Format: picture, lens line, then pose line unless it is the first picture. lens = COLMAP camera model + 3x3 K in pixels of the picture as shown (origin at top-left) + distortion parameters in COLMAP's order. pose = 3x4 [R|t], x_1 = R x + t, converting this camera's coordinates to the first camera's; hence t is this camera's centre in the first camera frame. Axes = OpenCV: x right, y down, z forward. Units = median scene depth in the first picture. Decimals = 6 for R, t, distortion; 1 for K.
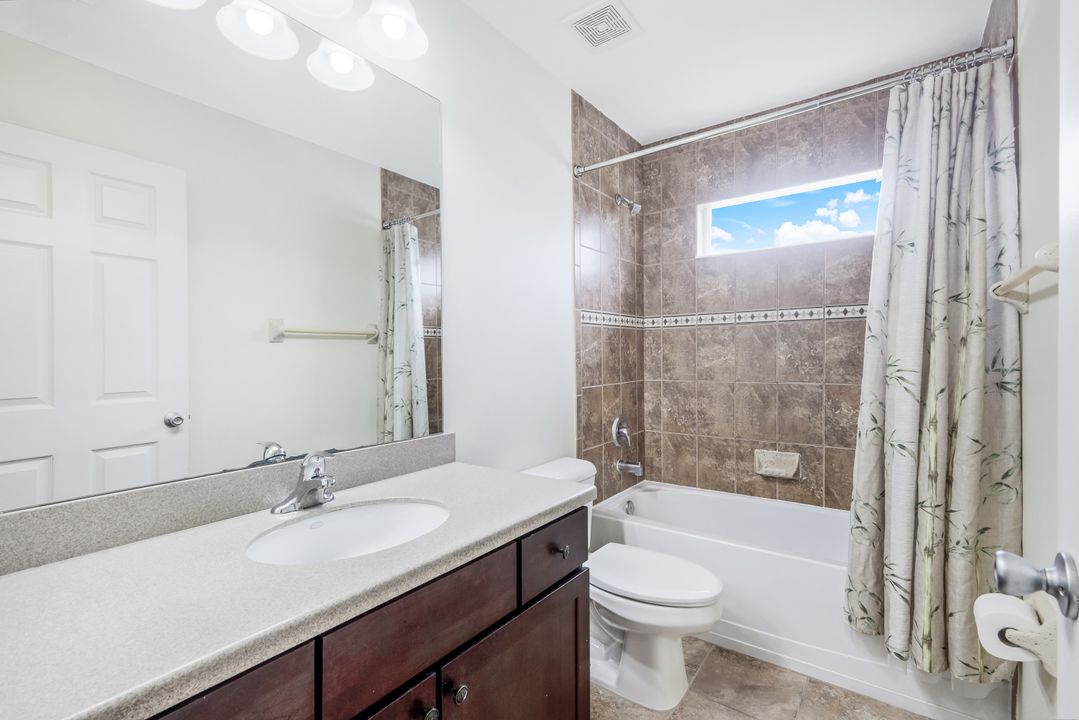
lens RADIAL K [[481.0, 0, 543.1], [0, 481.0, 367.9], [0, 0, 1]] dist [-0.000447, 0.000322]
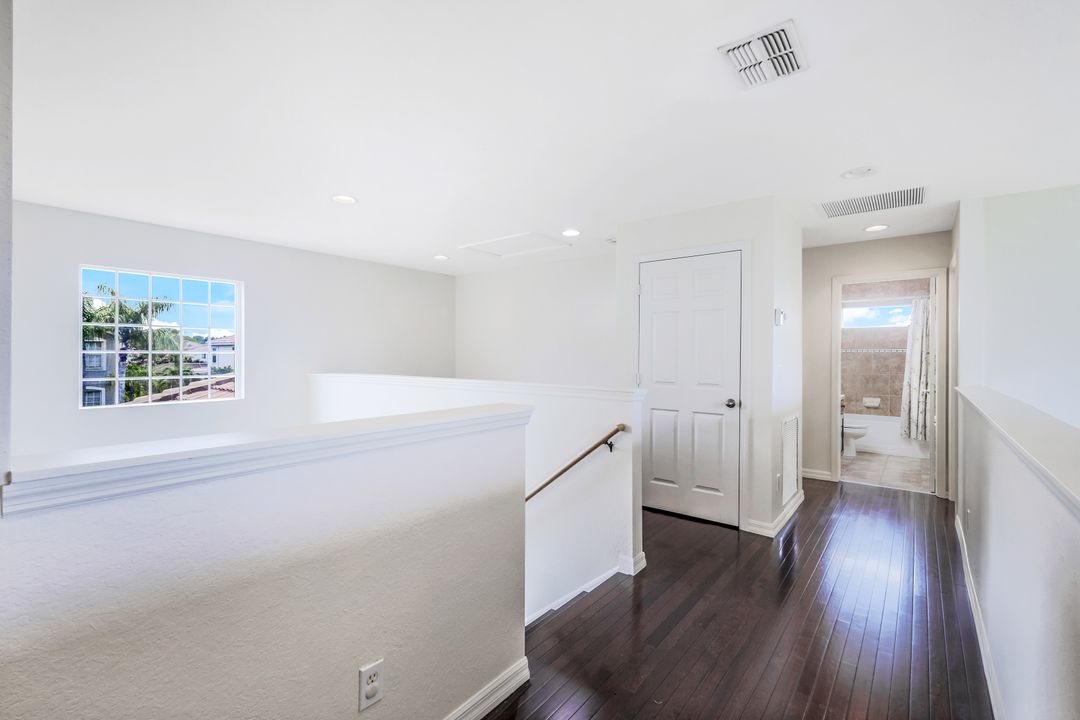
lens RADIAL K [[481.5, 0, 534.4], [0, 481.5, 355.4], [0, 0, 1]] dist [-0.000447, 0.000322]
pose [[0.998830, 0.017085, -0.045249, -1.577014], [-0.017985, 0.999647, -0.019570, 0.012750], [0.044899, 0.020361, 0.998784, -2.214858]]
